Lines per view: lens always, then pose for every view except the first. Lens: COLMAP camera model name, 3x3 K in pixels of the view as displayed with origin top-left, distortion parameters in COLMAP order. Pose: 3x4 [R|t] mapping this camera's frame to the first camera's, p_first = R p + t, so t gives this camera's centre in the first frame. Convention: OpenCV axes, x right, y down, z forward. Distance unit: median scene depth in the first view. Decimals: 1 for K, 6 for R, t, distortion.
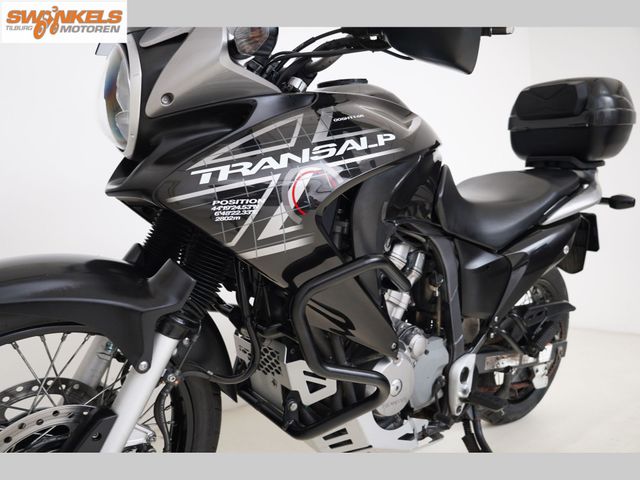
lens RADIAL K [[465.9, 0, 308.1], [0, 465.9, 240.0], [0, 0, 1]] dist [0.003200, -0.000298]
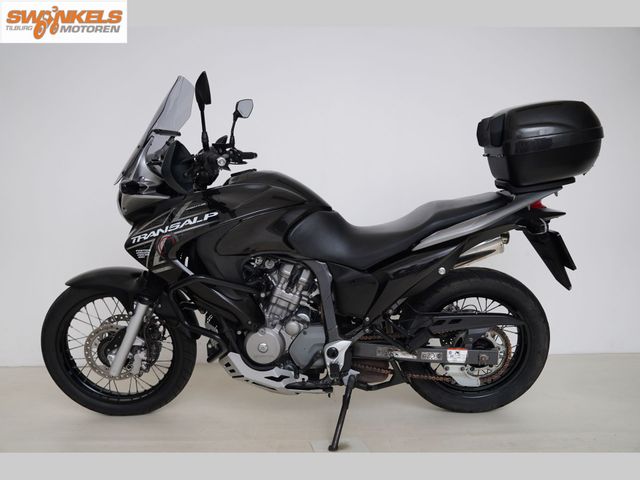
lens RADIAL K [[465.9, 0, 308.1], [0, 465.9, 240.0], [0, 0, 1]] dist [0.003200, -0.000298]
pose [[0.756663, 0.013211, -0.653671, 1.846557], [0.017905, 0.999002, 0.040916, -0.195918], [0.653559, -0.042664, 0.755672, -0.234986]]
